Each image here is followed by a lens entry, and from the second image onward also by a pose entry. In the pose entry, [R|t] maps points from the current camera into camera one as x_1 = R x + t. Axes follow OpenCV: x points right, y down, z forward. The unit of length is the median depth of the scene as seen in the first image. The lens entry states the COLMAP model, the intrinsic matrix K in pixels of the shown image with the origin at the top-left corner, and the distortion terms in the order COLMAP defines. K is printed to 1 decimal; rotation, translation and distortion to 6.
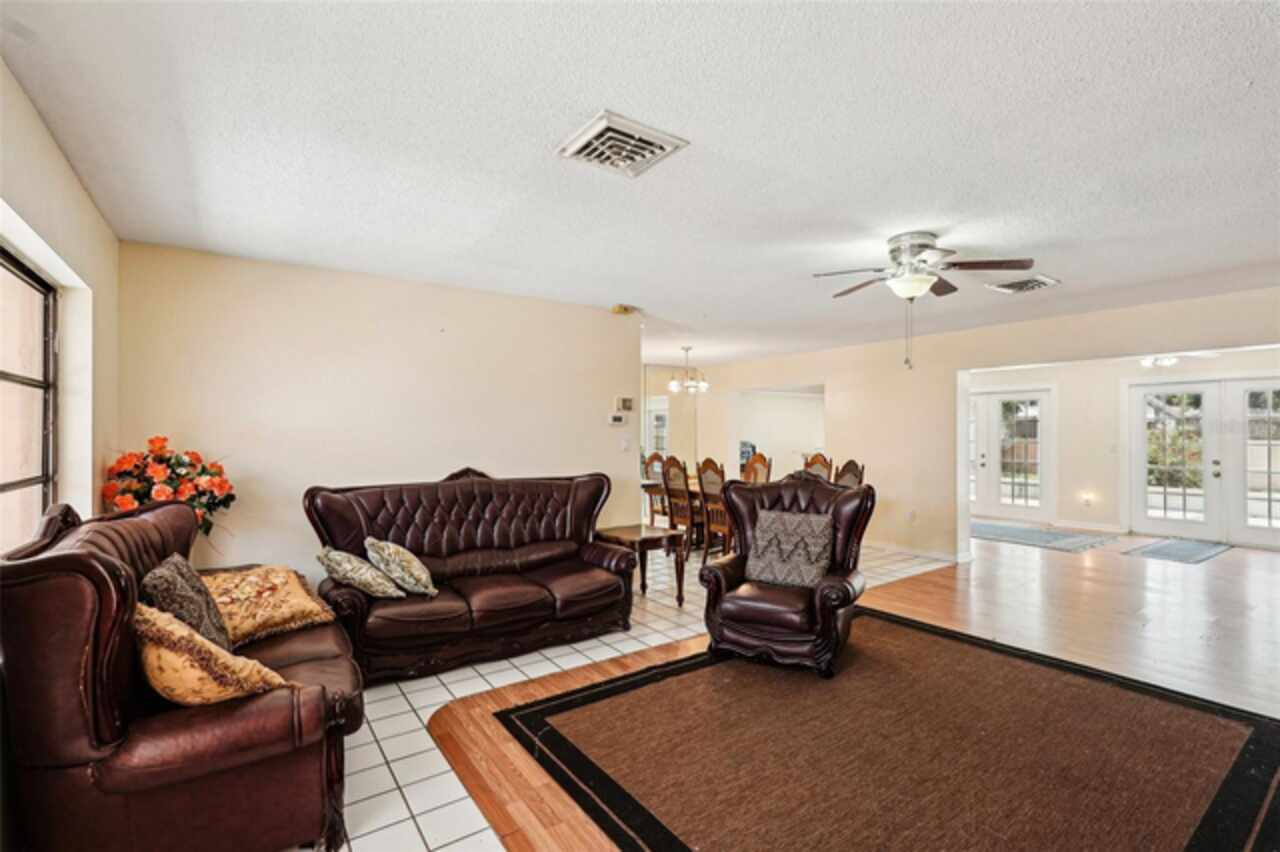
lens RADIAL K [[578.8, 0, 640.0], [0, 578.8, 426.0], [0, 0, 1]] dist [-0.005448, 0.004318]
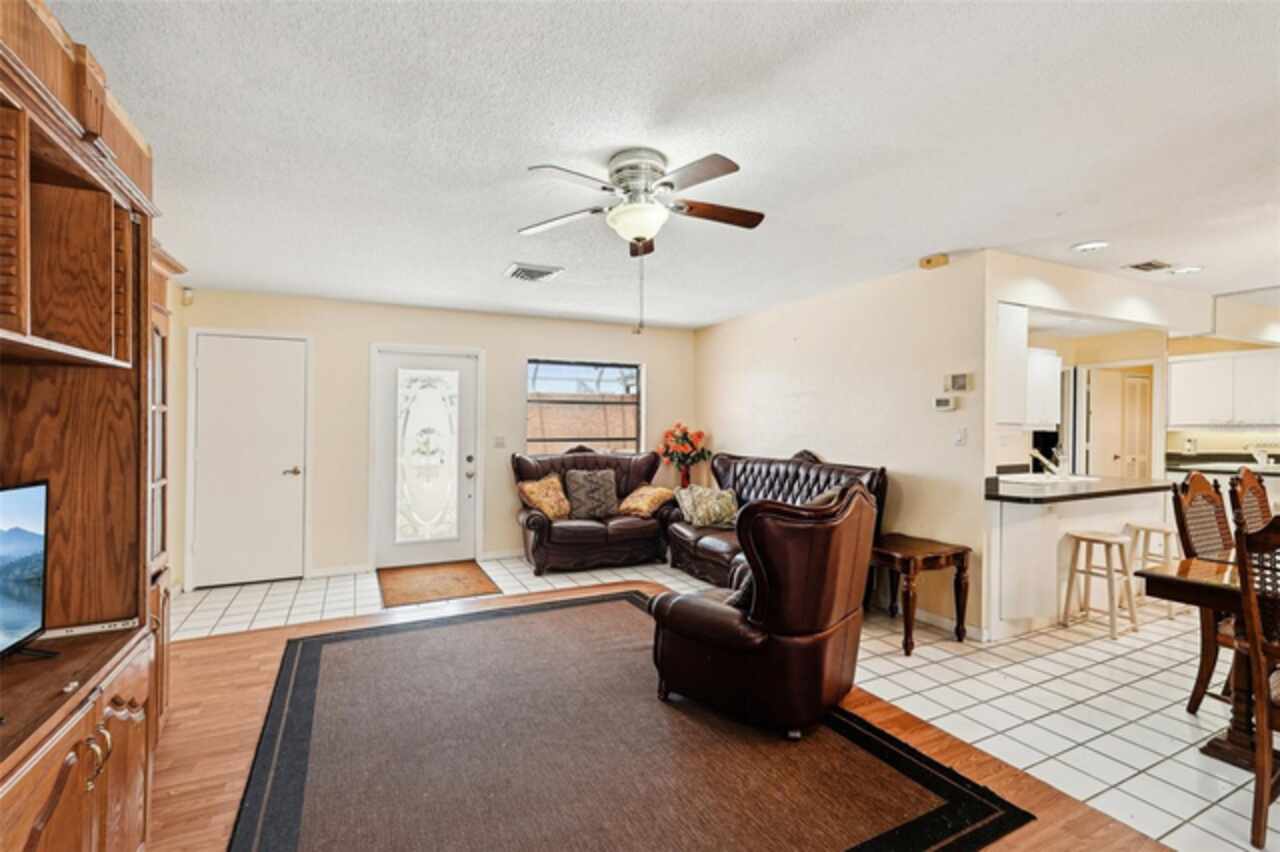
lens RADIAL K [[578.8, 0, 640.0], [0, 578.8, 426.0], [0, 0, 1]] dist [-0.005448, 0.004318]
pose [[-0.158989, 0.001202, -0.987280, 0.788948], [0.013837, 0.999904, -0.001011, 0.014417], [0.987183, -0.013822, -0.158990, 0.724156]]
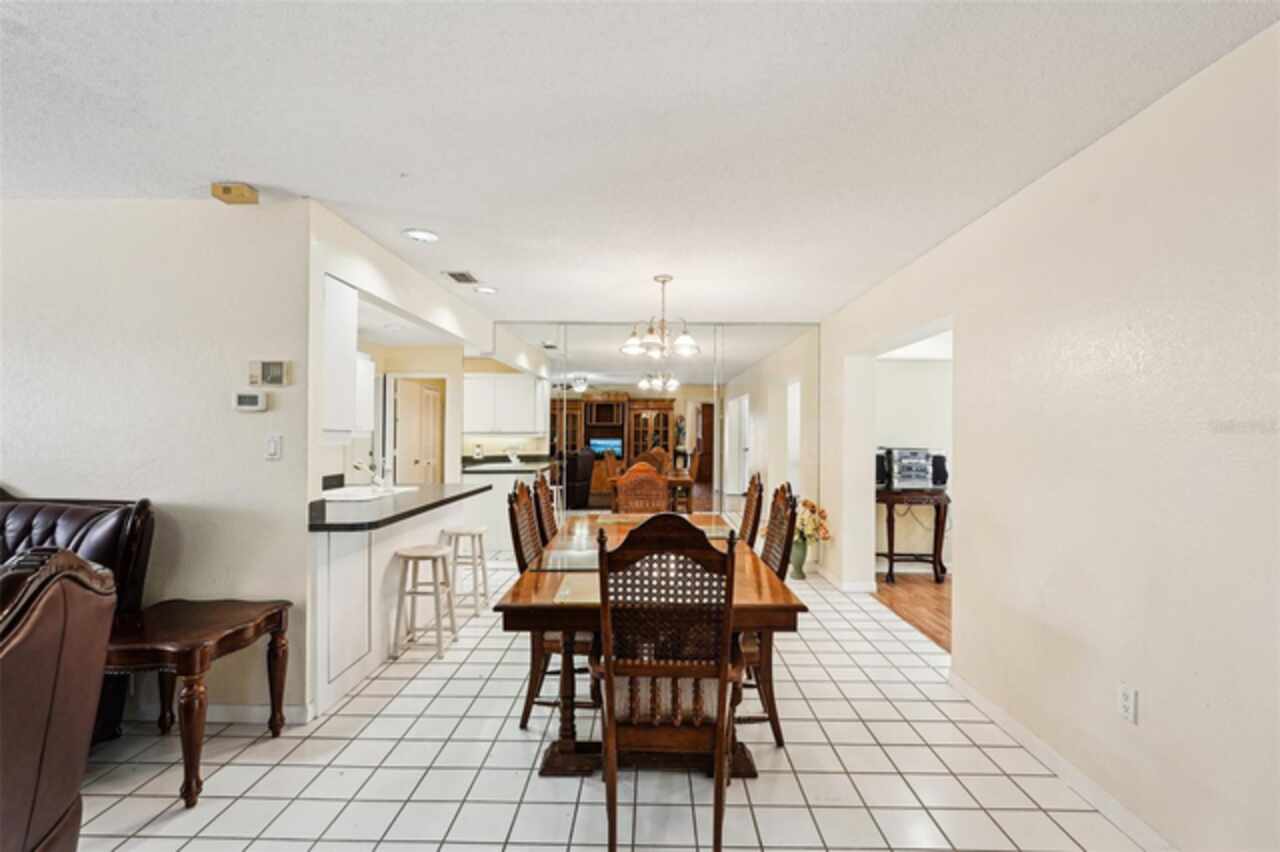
lens RADIAL K [[575.0, 0, 643.4], [0, 575.0, 436.7], [0, 0, 1]] dist [-0.026840, 0.011961]
pose [[0.805915, 0.007540, -0.591984, 0.577654], [0.003433, 0.999843, 0.017408, 0.014428], [0.592022, -0.016062, 0.805762, 0.789930]]
